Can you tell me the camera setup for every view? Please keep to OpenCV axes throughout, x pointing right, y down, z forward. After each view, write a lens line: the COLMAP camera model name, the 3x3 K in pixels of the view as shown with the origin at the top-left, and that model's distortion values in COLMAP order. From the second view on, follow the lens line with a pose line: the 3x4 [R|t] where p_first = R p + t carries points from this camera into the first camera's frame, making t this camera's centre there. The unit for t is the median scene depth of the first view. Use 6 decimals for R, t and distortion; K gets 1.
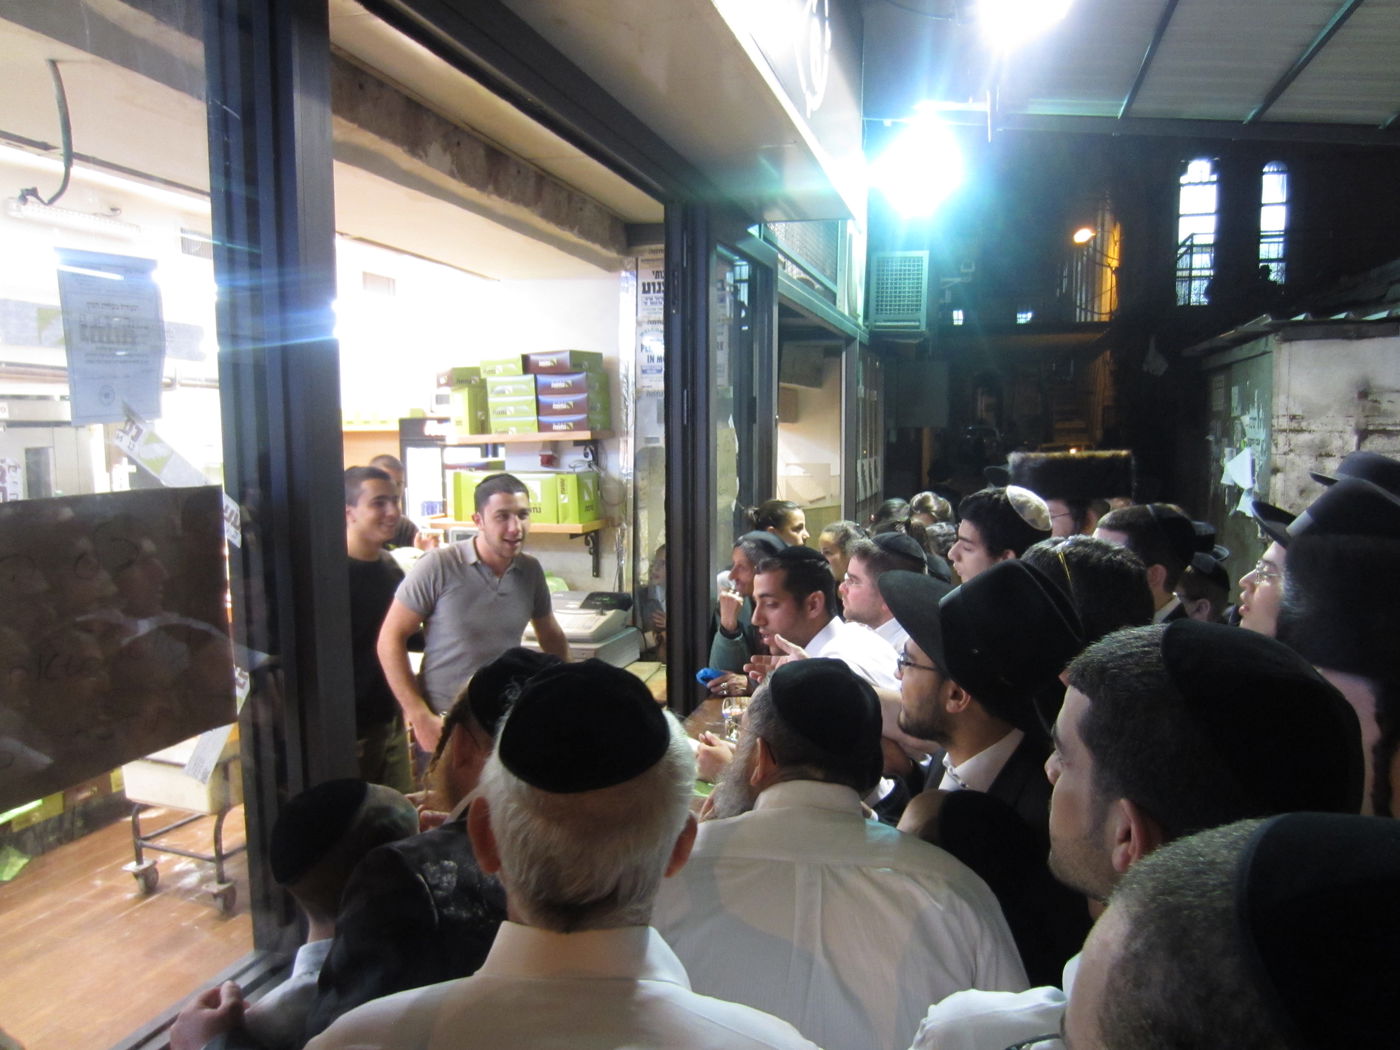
lens RADIAL K [[983.3, 0, 709.2], [0, 983.3, 525.9], [0, 0, 1]] dist [-0.041904, 0.005203]
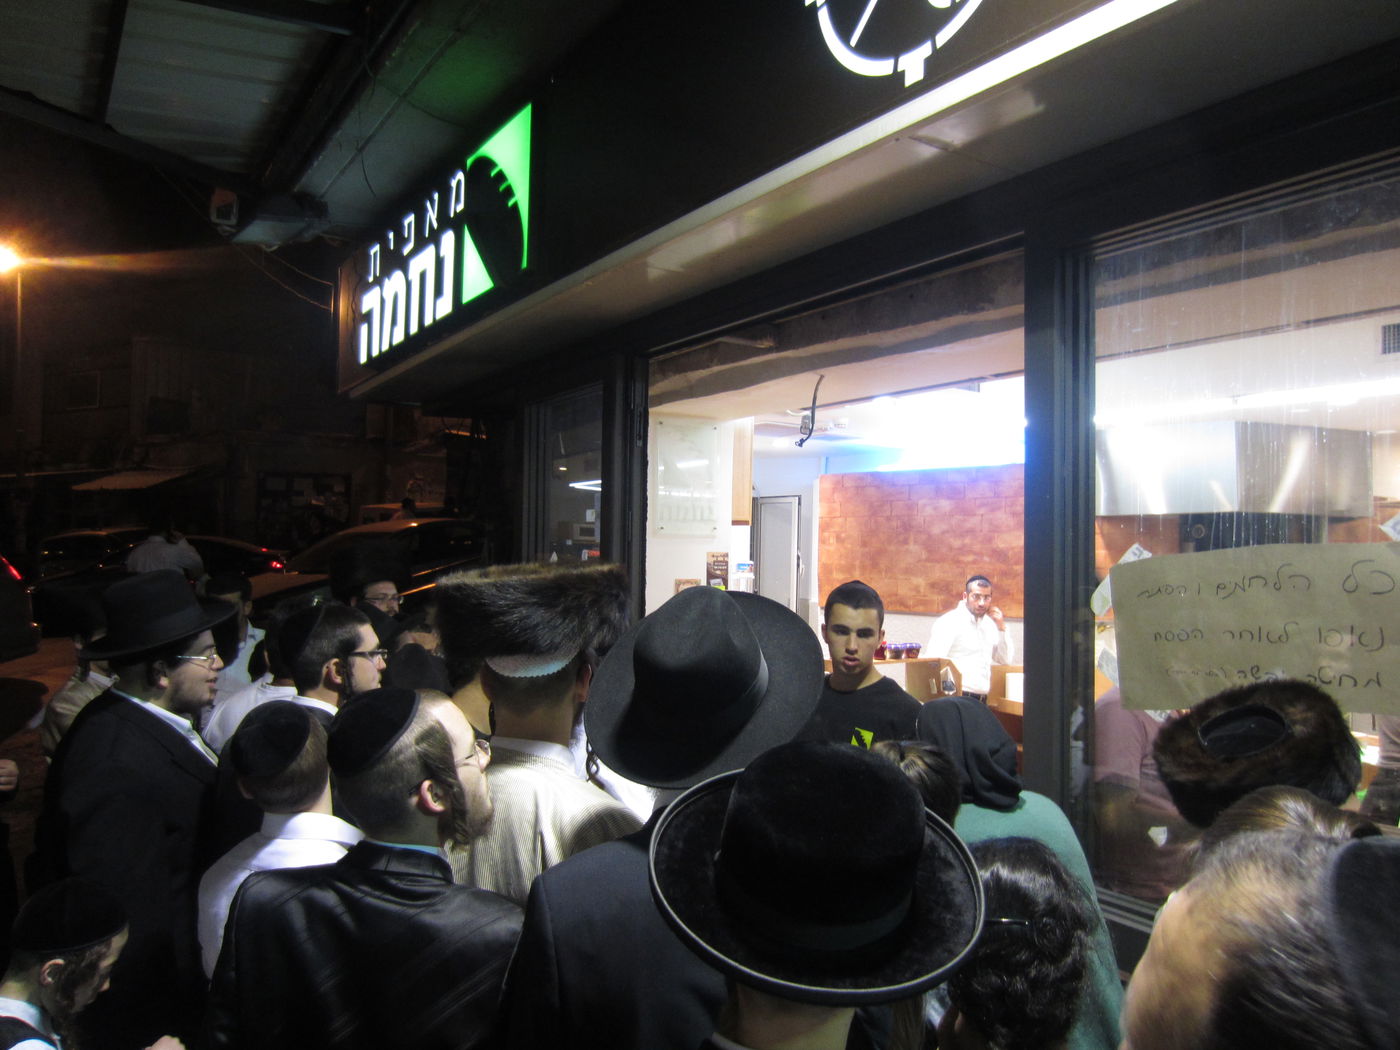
lens RADIAL K [[983.3, 0, 709.2], [0, 983.3, 525.9], [0, 0, 1]] dist [-0.041904, 0.005203]
pose [[-0.638777, -0.025068, -0.768984, 0.735508], [-0.088371, 0.995245, 0.040964, -0.135469], [0.764300, 0.094122, -0.637955, 1.417638]]
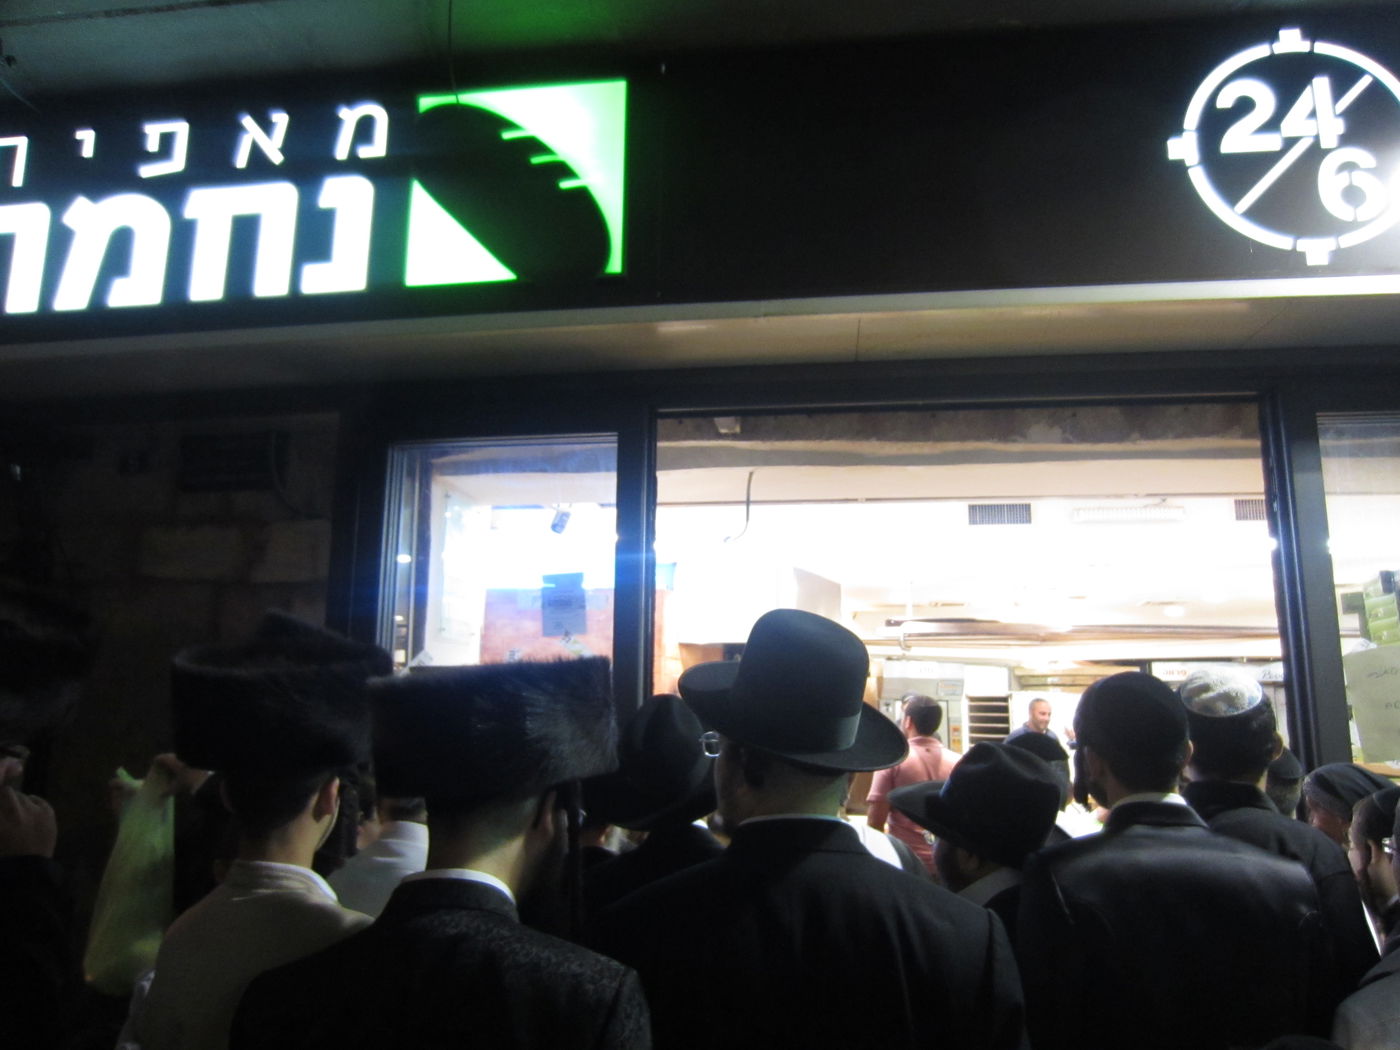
lens RADIAL K [[983.3, 0, 709.2], [0, 983.3, 525.9], [0, 0, 1]] dist [-0.041904, 0.005203]
pose [[0.152880, -0.176698, -0.972320, 0.846551], [-0.107247, 0.975108, -0.194068, 0.030869], [0.982408, 0.133947, 0.130124, 0.411720]]
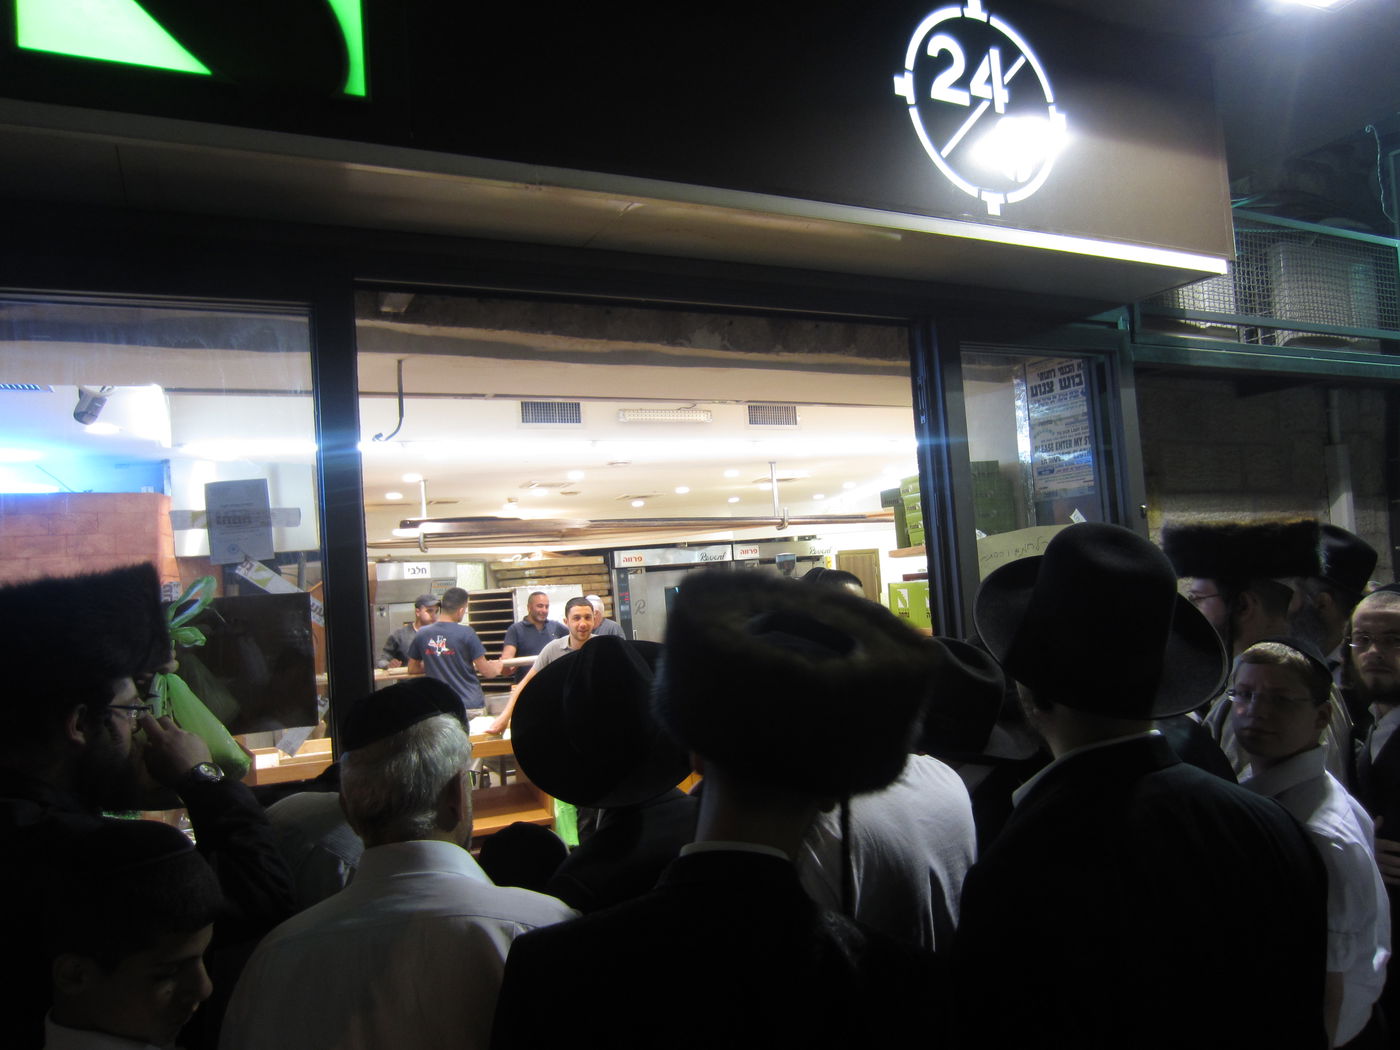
lens RADIAL K [[983.3, 0, 709.2], [0, 983.3, 525.9], [0, 0, 1]] dist [-0.041904, 0.005203]
pose [[0.686661, -0.086344, -0.721832, 0.628332], [-0.002860, 0.992593, -0.121453, 0.025593], [0.726972, 0.085462, 0.681328, 0.131455]]
